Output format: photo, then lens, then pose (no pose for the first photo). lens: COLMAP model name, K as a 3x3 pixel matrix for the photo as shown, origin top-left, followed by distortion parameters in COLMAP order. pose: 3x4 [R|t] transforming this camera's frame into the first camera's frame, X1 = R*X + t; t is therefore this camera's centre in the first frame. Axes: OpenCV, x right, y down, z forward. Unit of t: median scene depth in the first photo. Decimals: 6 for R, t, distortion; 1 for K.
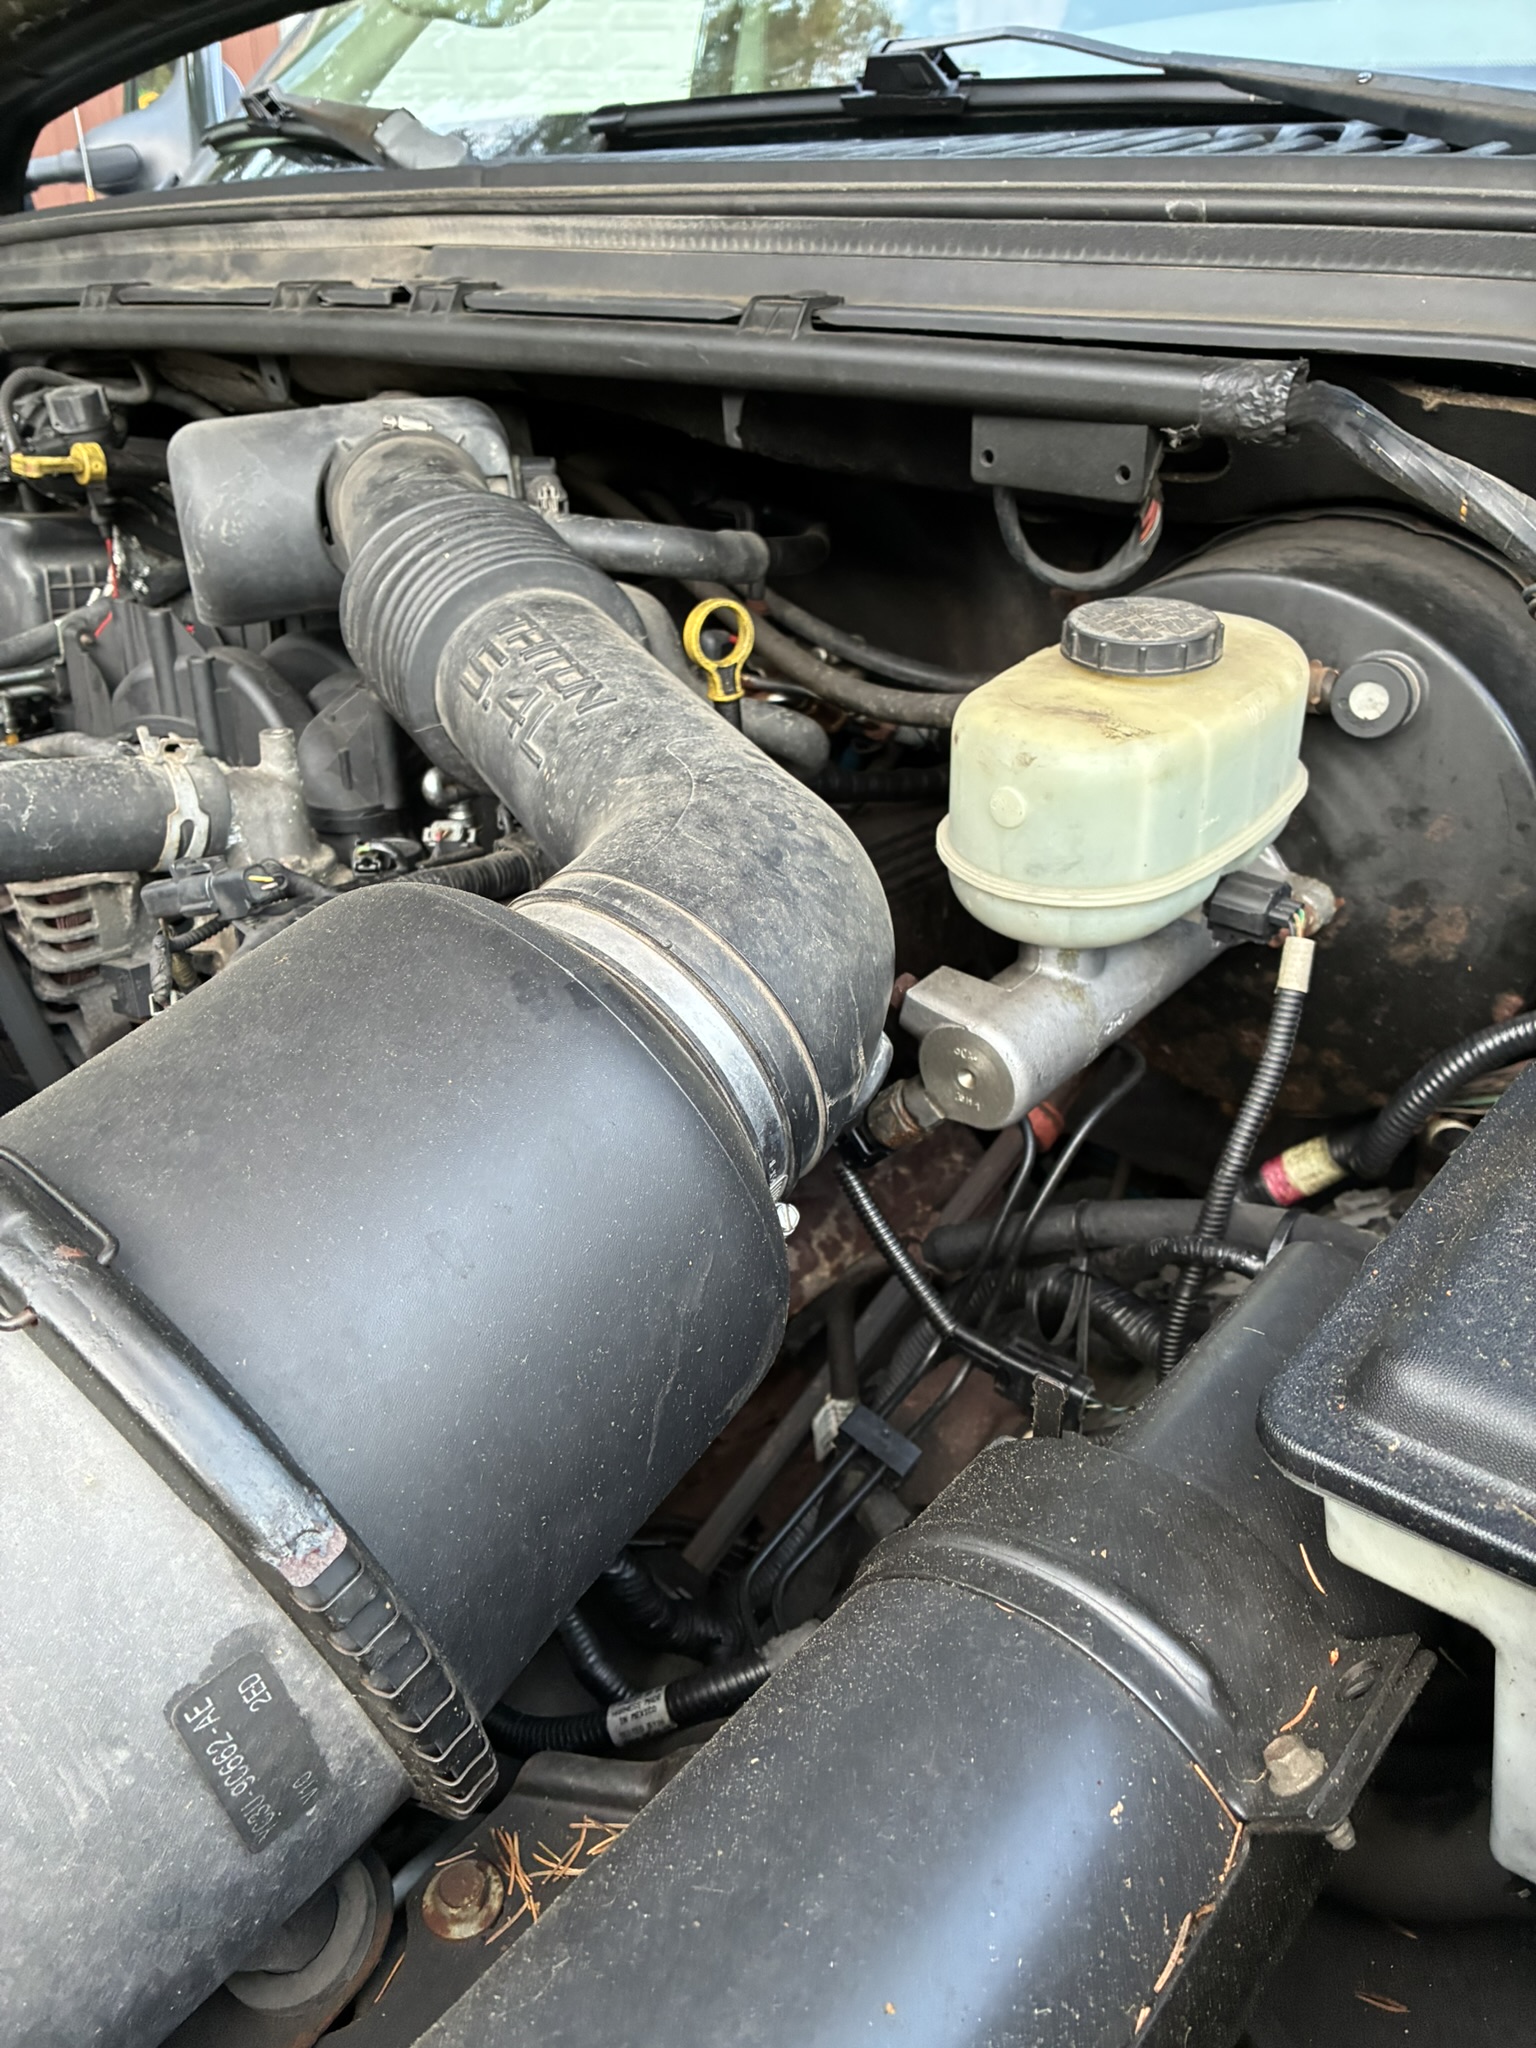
lens RADIAL K [[1513.5, 0, 768.0], [0, 1513.5, 1024.0], [0, 0, 1]] dist [0.031672, -0.045540]
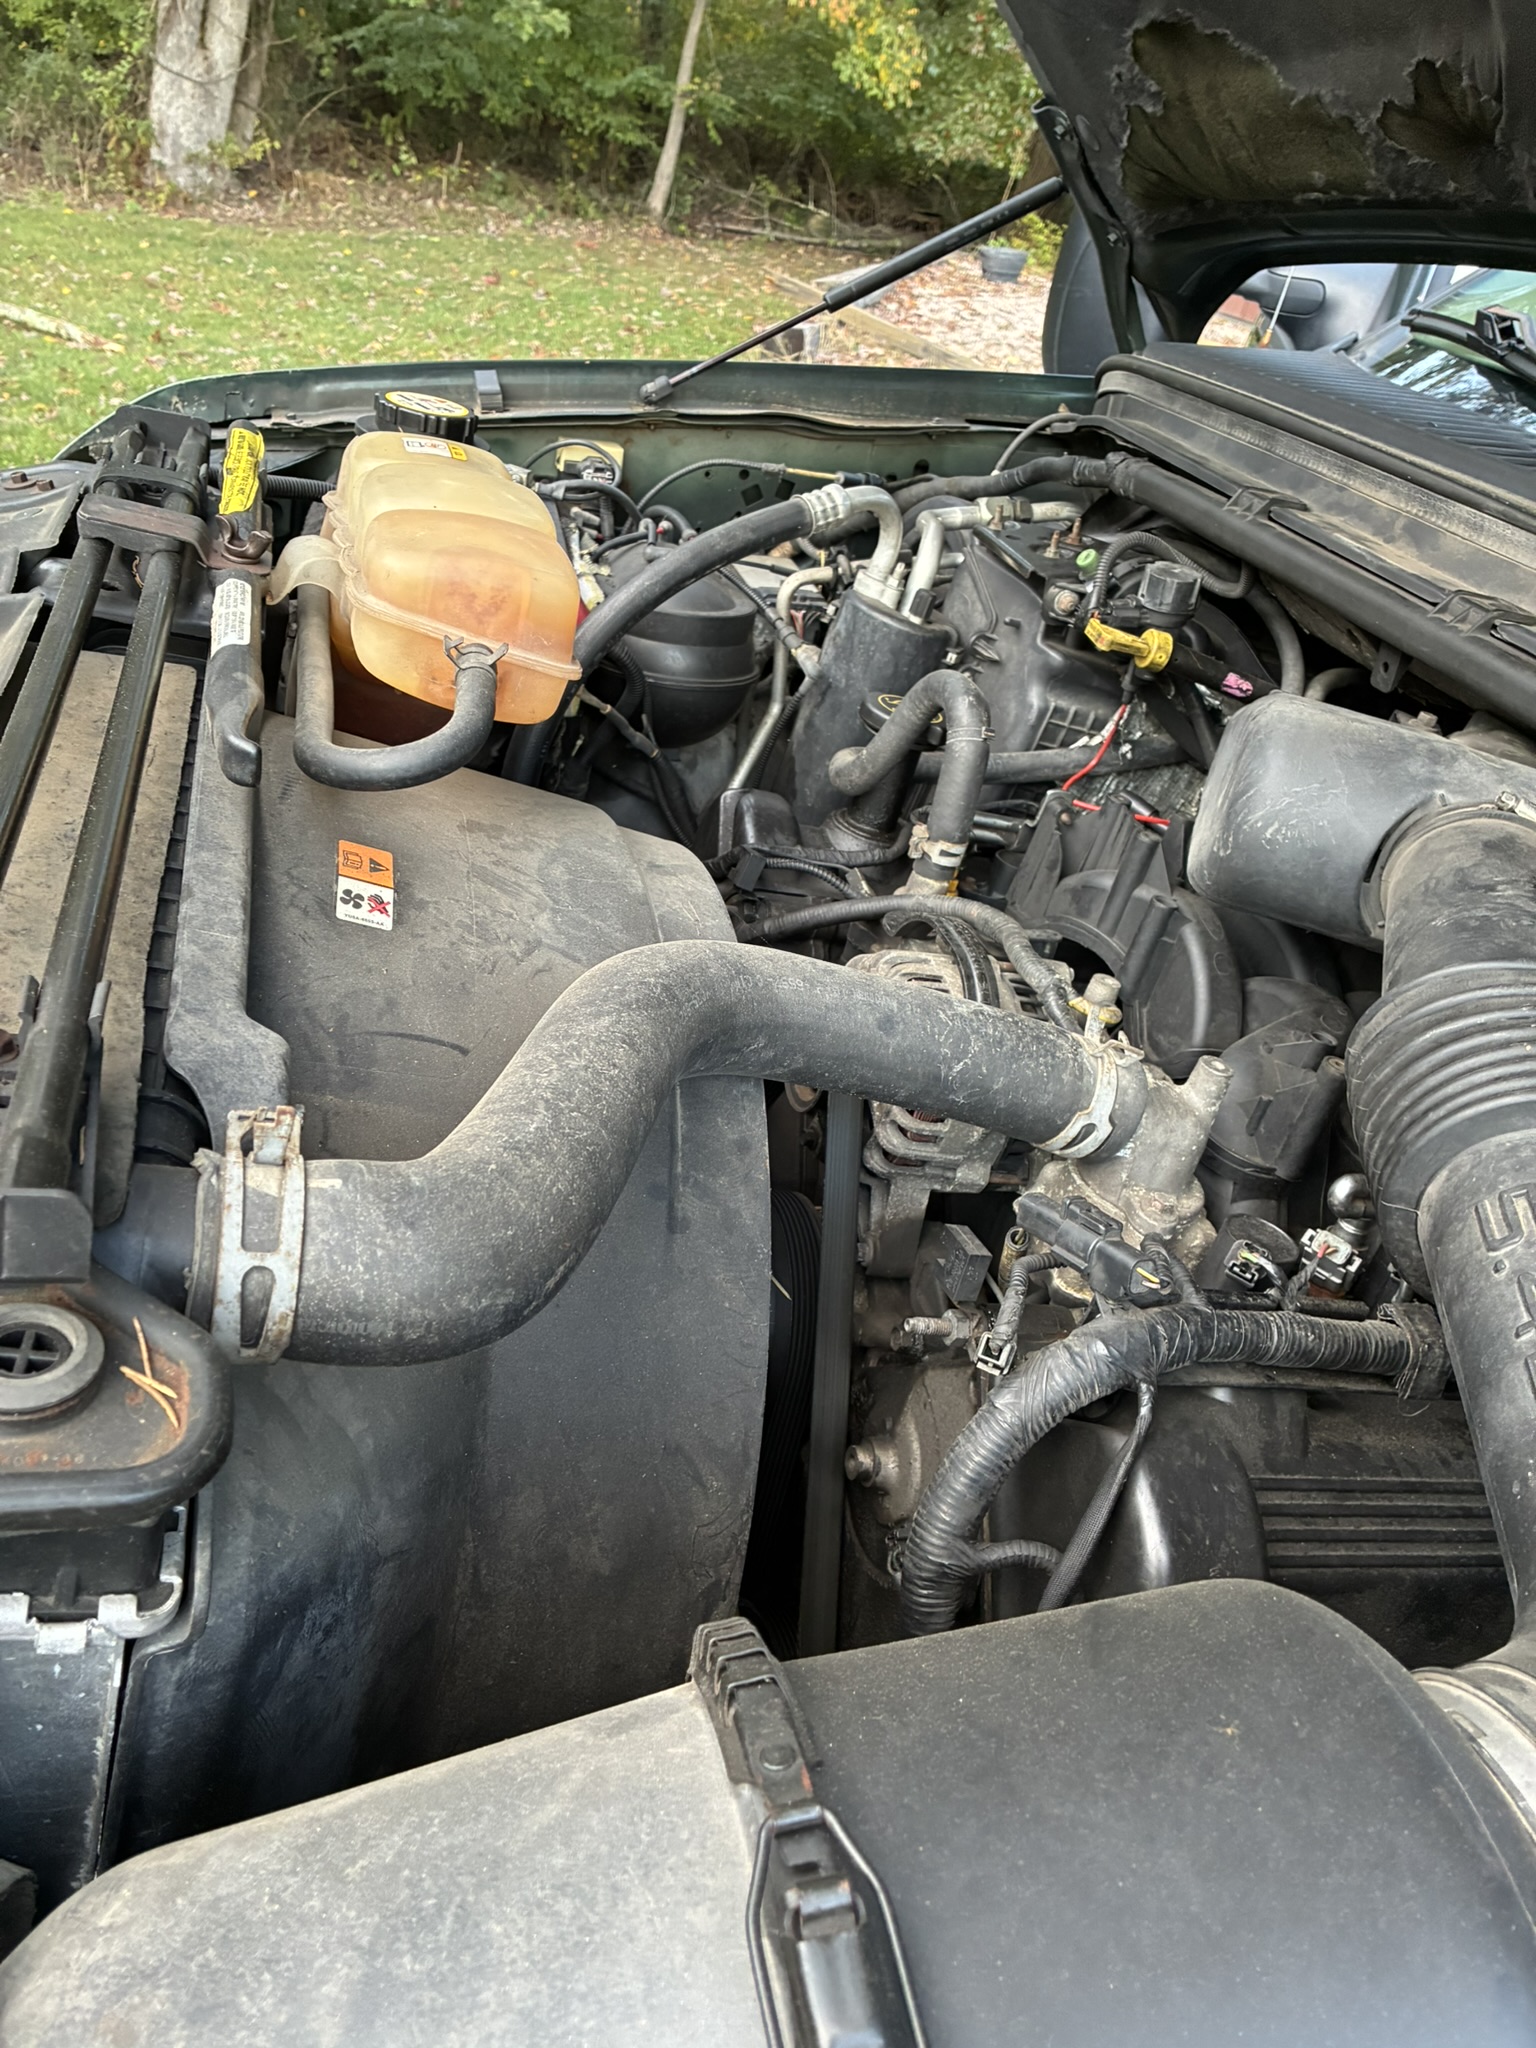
lens RADIAL K [[1513.5, 0, 768.0], [0, 1513.5, 1024.0], [0, 0, 1]] dist [0.031672, -0.045540]
pose [[0.786595, 0.471248, -0.398990, -0.169950], [-0.479019, 0.873456, 0.087271, -0.152737], [0.389627, 0.122477, 0.912793, 0.047576]]
